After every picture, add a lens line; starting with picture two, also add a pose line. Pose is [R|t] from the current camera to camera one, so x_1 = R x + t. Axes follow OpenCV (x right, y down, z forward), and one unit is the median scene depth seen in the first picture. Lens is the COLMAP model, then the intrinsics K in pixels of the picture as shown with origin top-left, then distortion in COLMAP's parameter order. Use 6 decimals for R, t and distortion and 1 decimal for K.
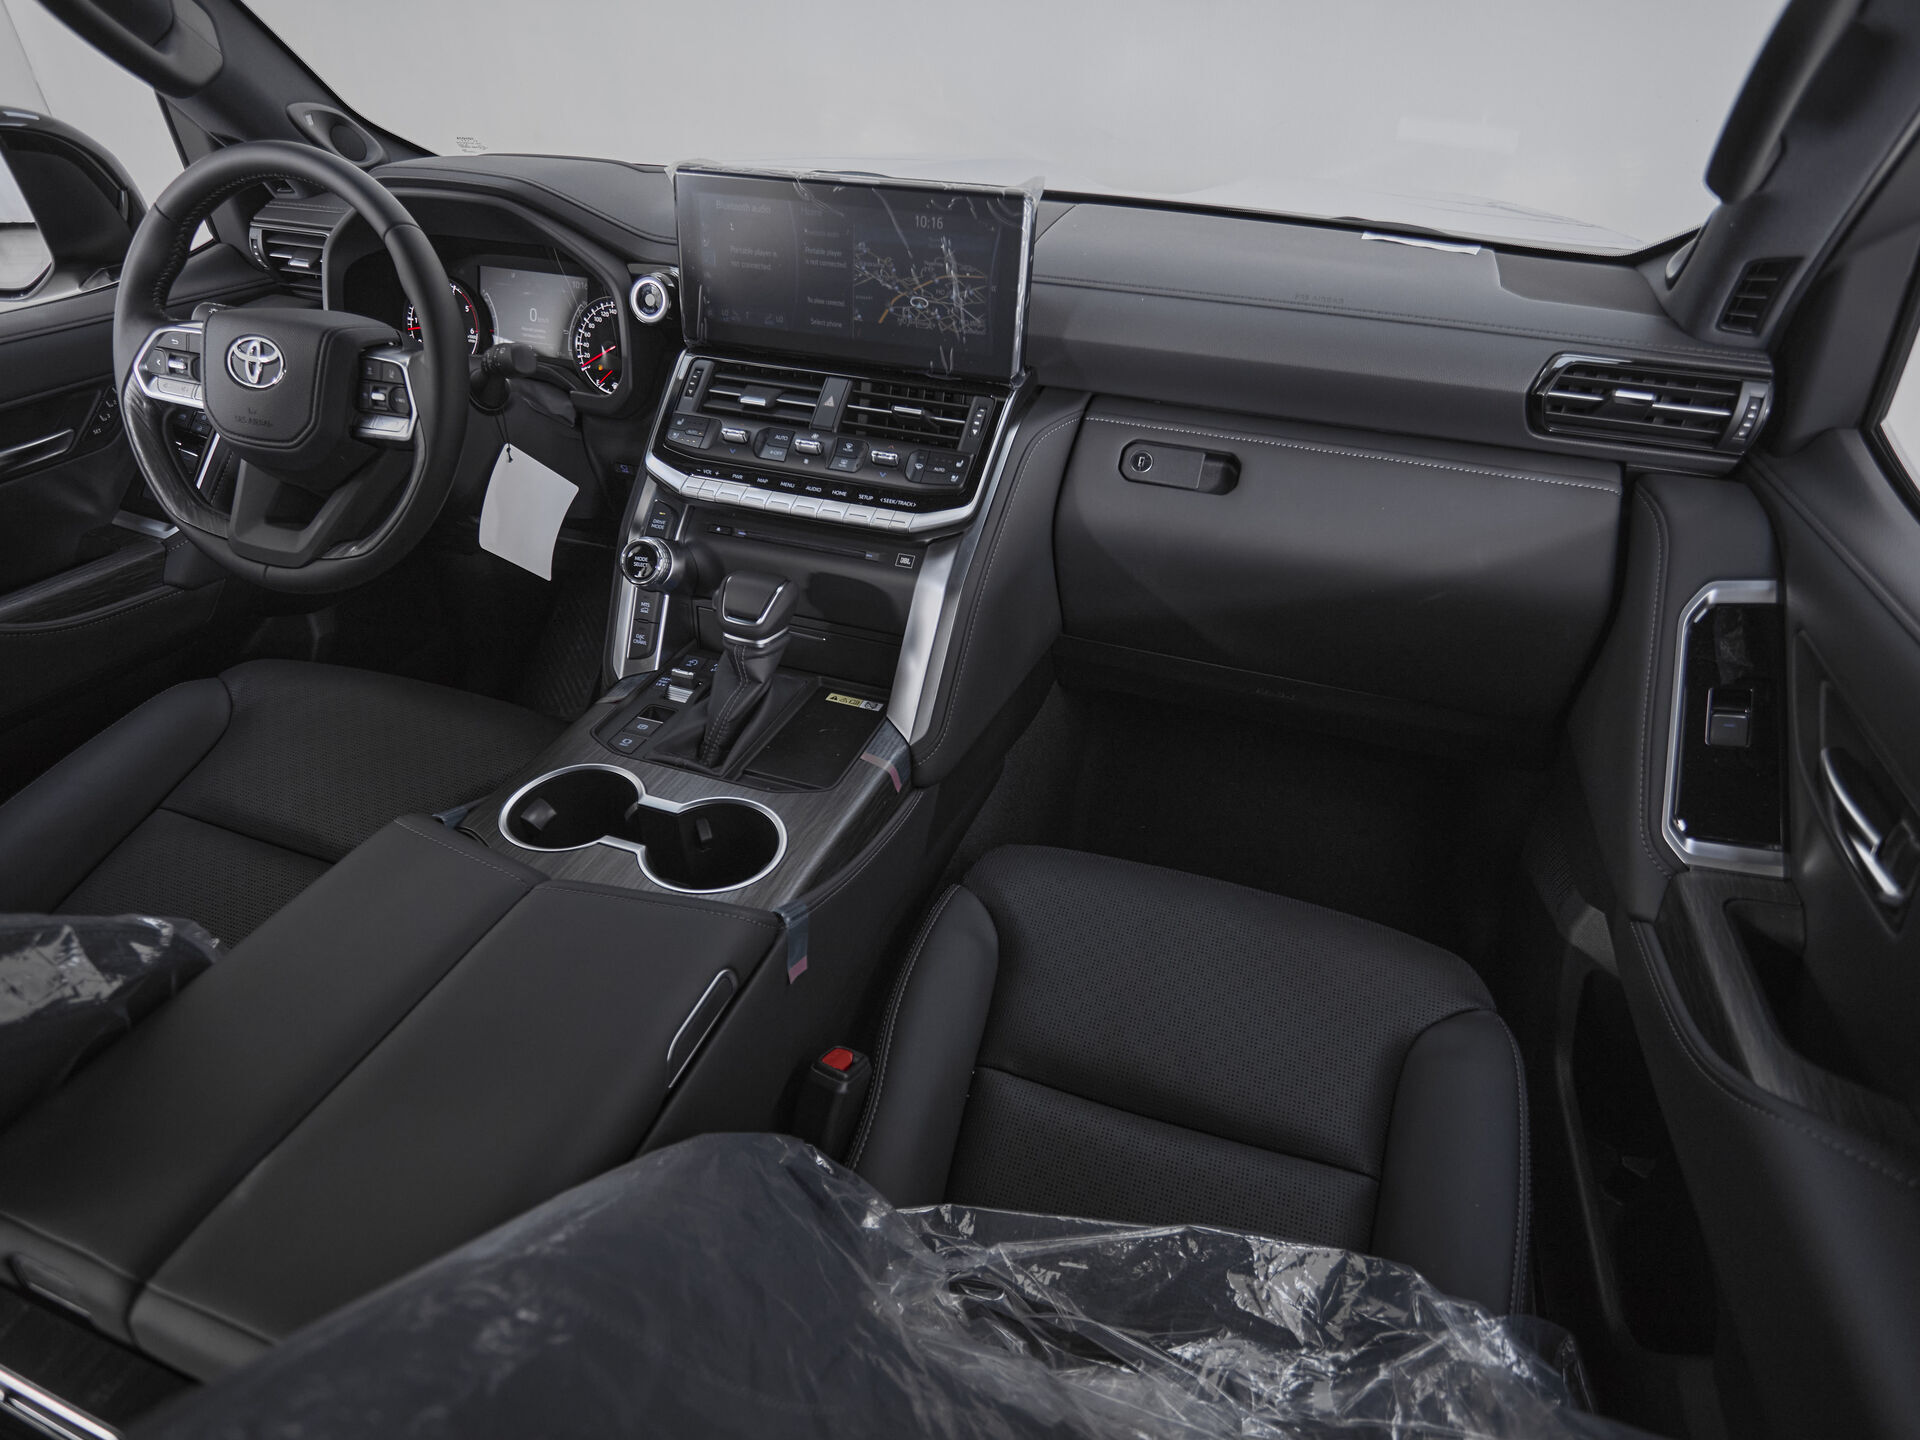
lens RADIAL K [[999.4, 0, 960.0], [0, 999.4, 720.0], [0, 0, 1]] dist [-0.004232, -0.002719]
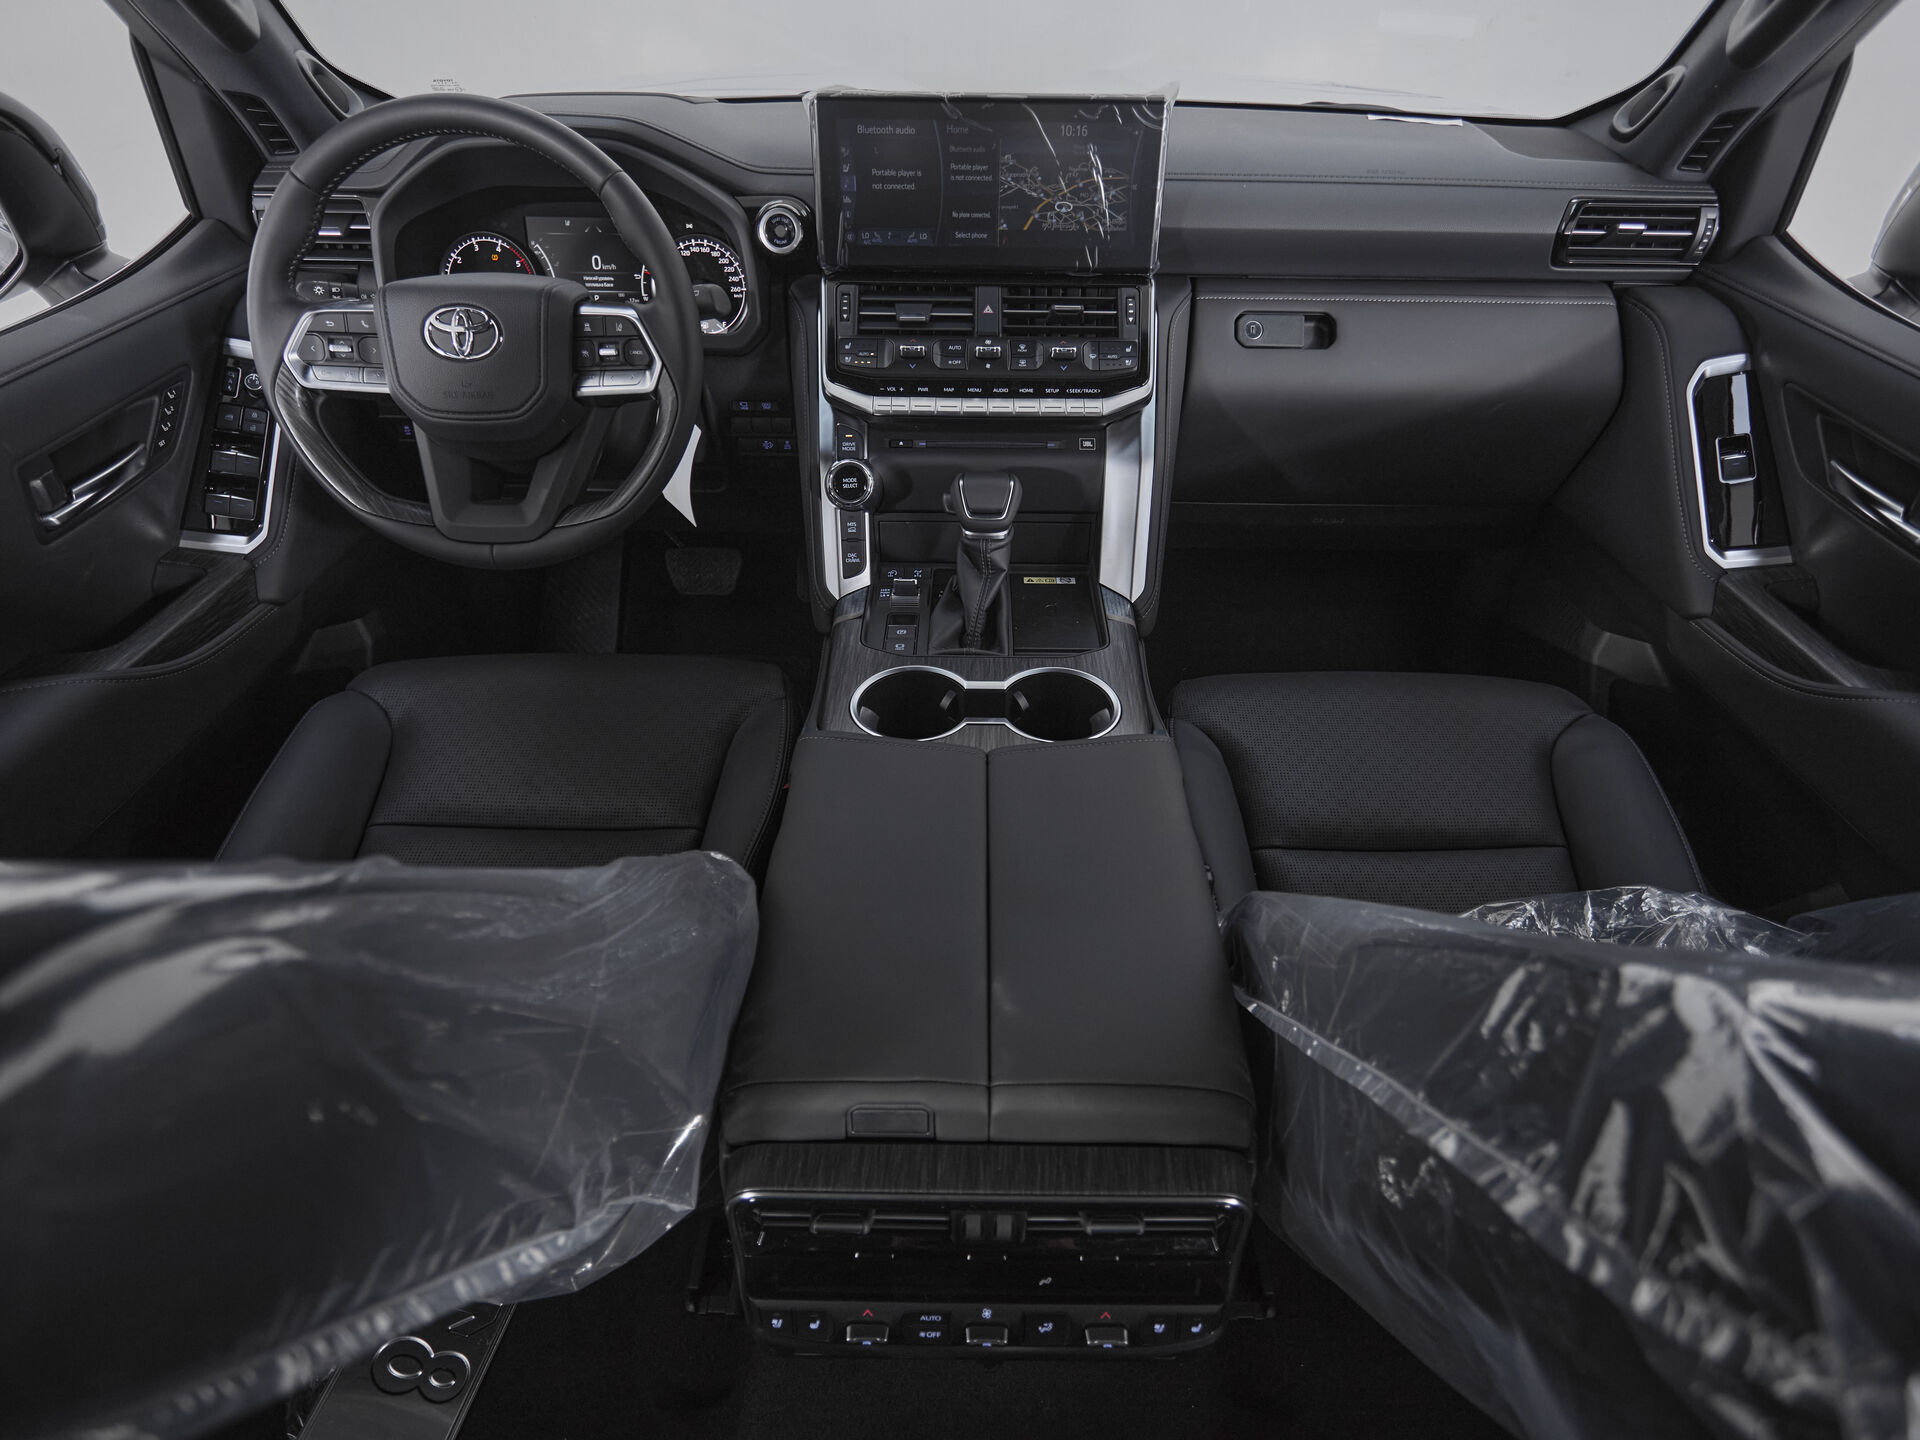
lens RADIAL K [[999.4, 0, 960.0], [0, 999.4, 720.0], [0, 0, 1]] dist [-0.004232, -0.002719]
pose [[0.948926, -0.212636, 0.233076, -0.527906], [0.195204, 0.976078, 0.095744, 0.008152], [-0.247859, -0.045357, 0.967734, -0.066678]]
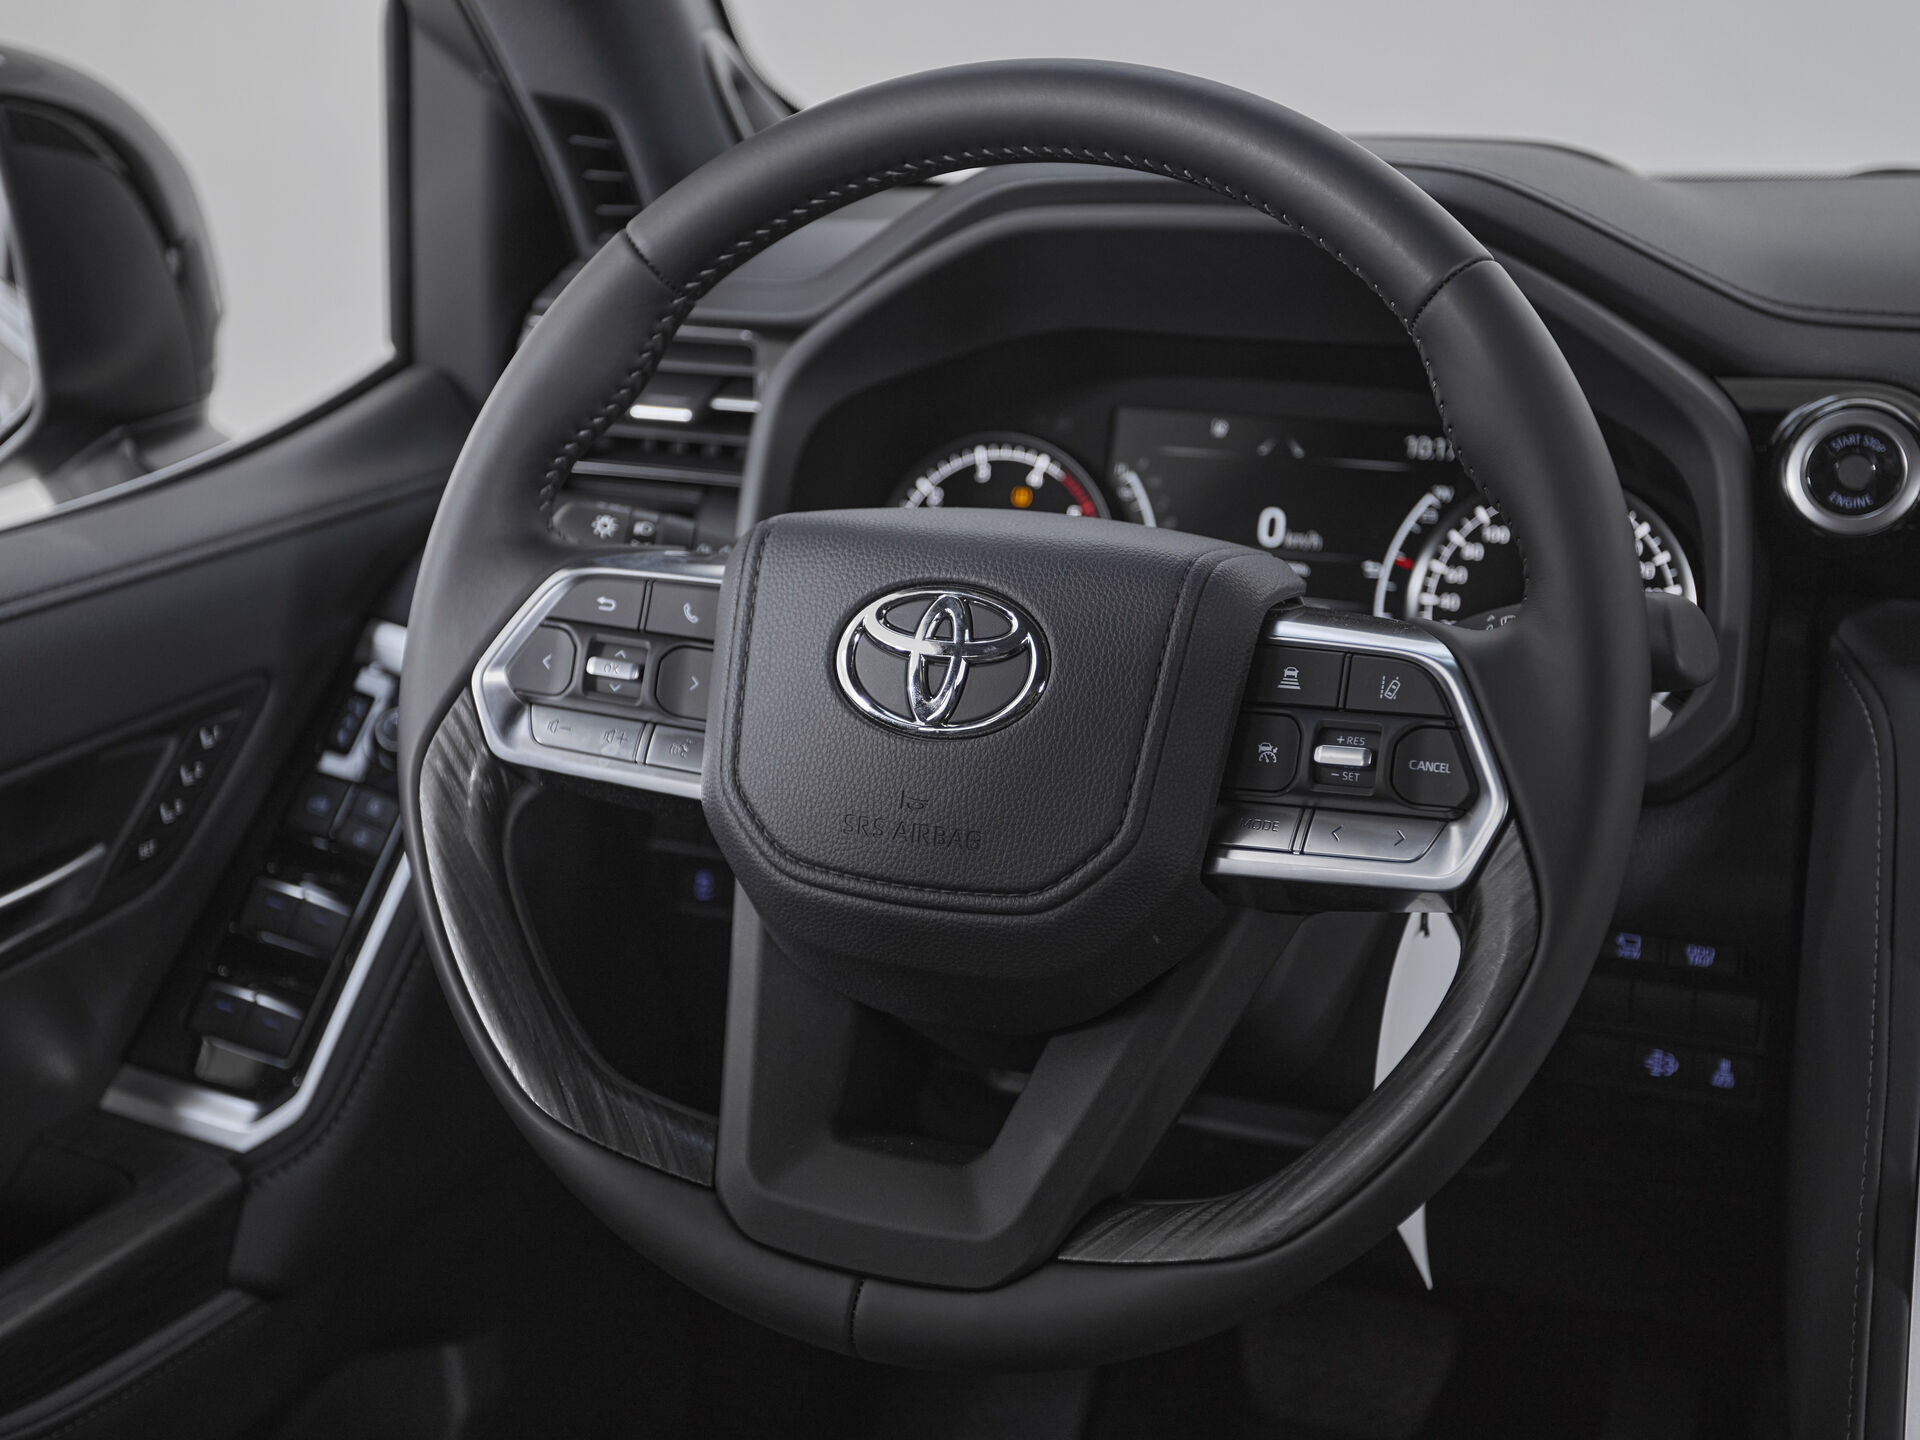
lens RADIAL K [[2349.6, 0, 960.0], [0, 2349.6, 720.0], [0, 0, 1]] dist [0.015560, 0.021379]
pose [[0.996895, -0.013364, -0.077597, -0.609097], [-0.011117, 0.951734, -0.306722, -0.097243], [0.077951, 0.306632, 0.948631, 0.258521]]
